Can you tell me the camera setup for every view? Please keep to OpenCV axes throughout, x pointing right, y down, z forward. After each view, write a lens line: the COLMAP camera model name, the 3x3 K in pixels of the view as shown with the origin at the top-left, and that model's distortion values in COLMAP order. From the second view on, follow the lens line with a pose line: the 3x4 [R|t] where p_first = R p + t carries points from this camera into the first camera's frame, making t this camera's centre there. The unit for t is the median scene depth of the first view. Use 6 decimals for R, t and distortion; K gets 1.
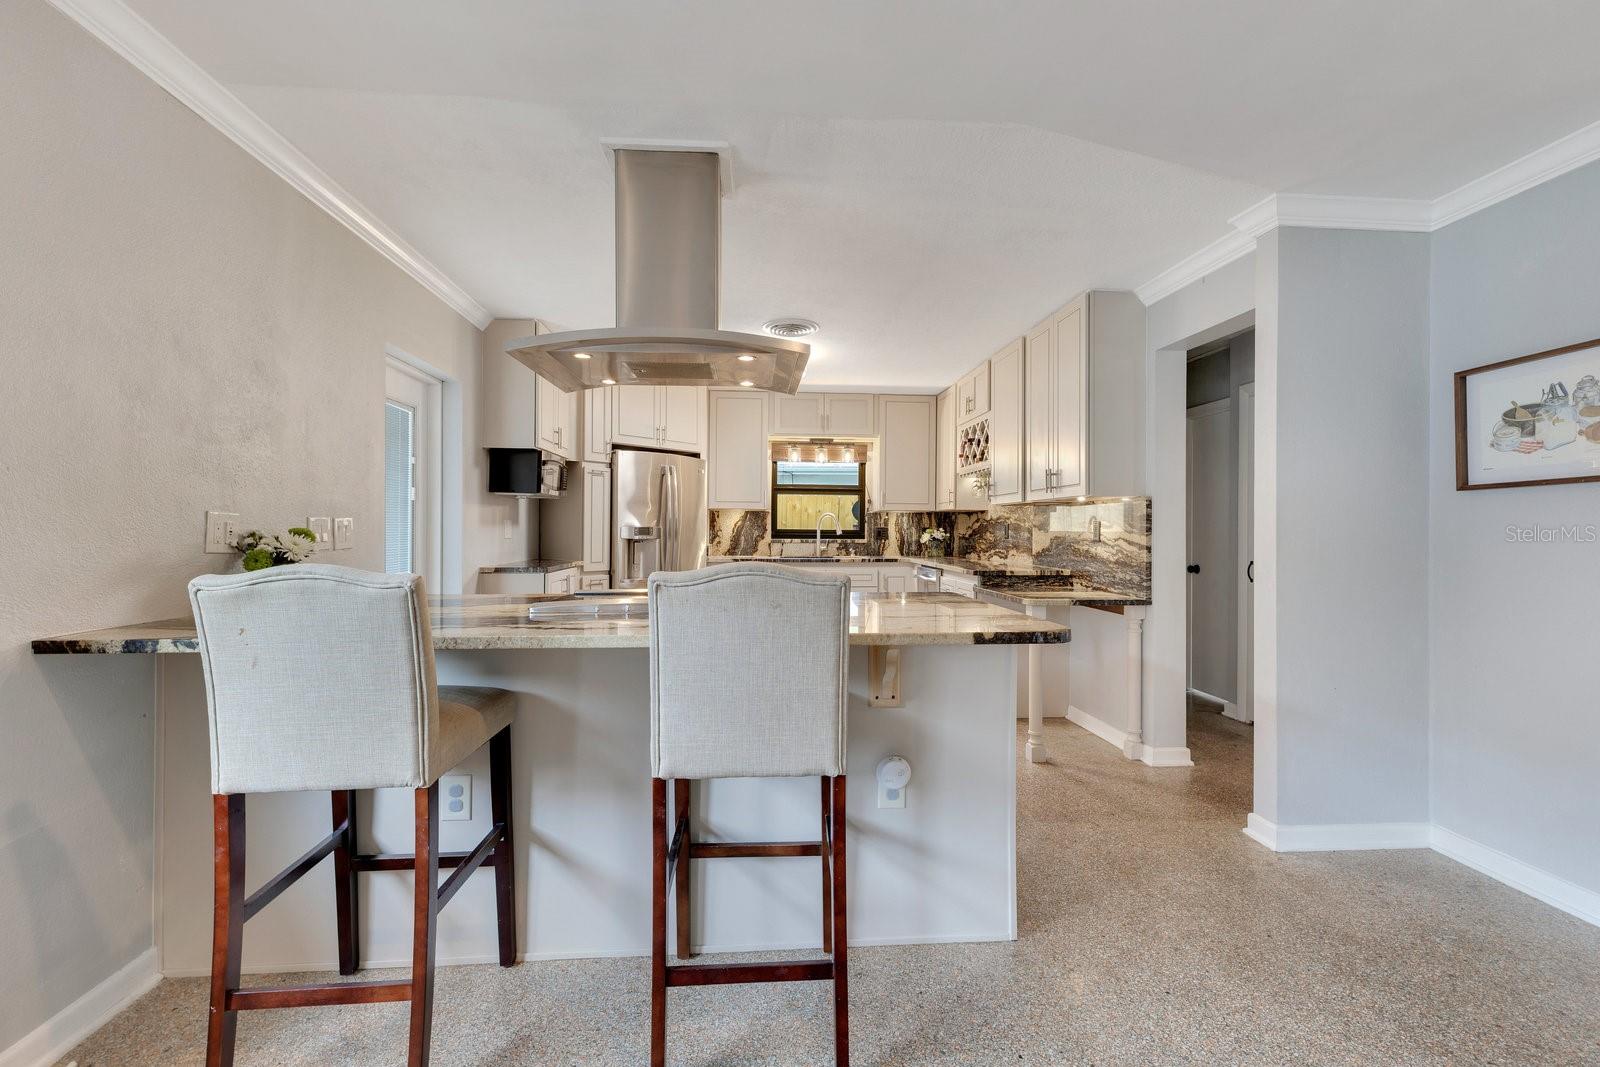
lens RADIAL K [[716.2, 0, 797.5], [0, 716.2, 525.8], [0, 0, 1]] dist [0.001408, 0.000194]
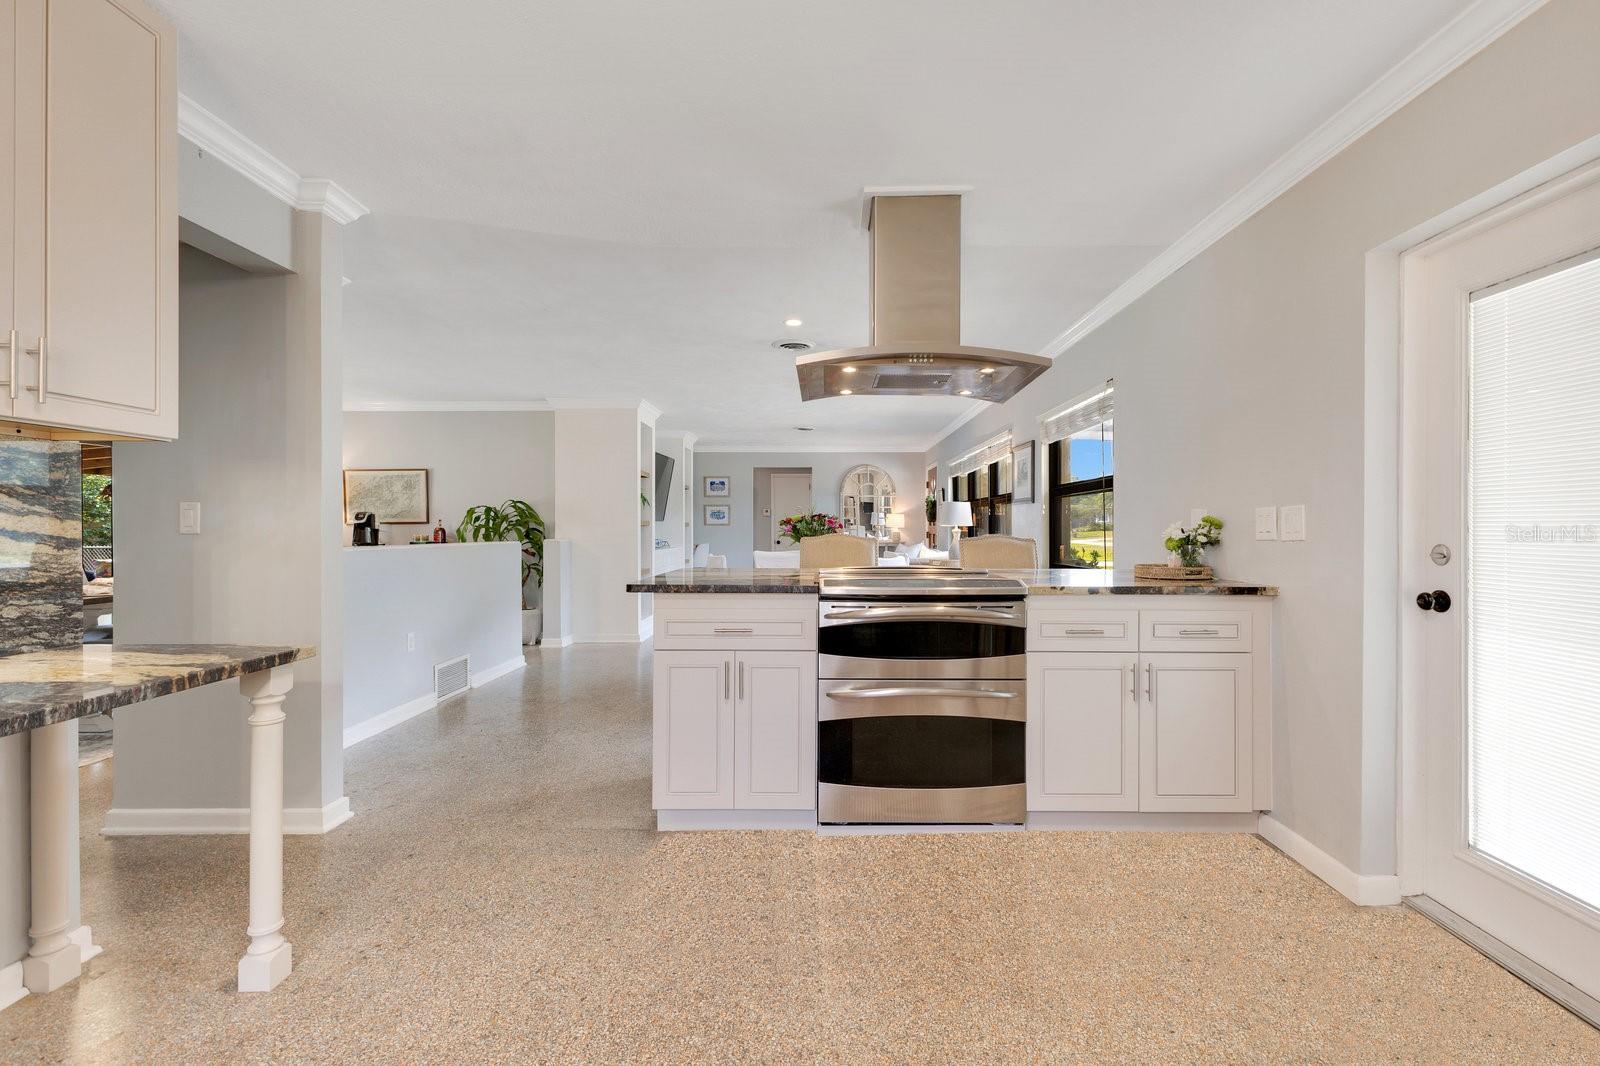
lens RADIAL K [[699.3, 0, 828.6], [0, 699.3, 527.8], [0, 0, 1]] dist [0.000813, 0.000107]
pose [[-0.997618, -0.006741, 0.068651, -0.045378], [-0.006995, 0.999970, -0.003465, 0.009734], [-0.068625, -0.003937, -0.997635, 0.823202]]
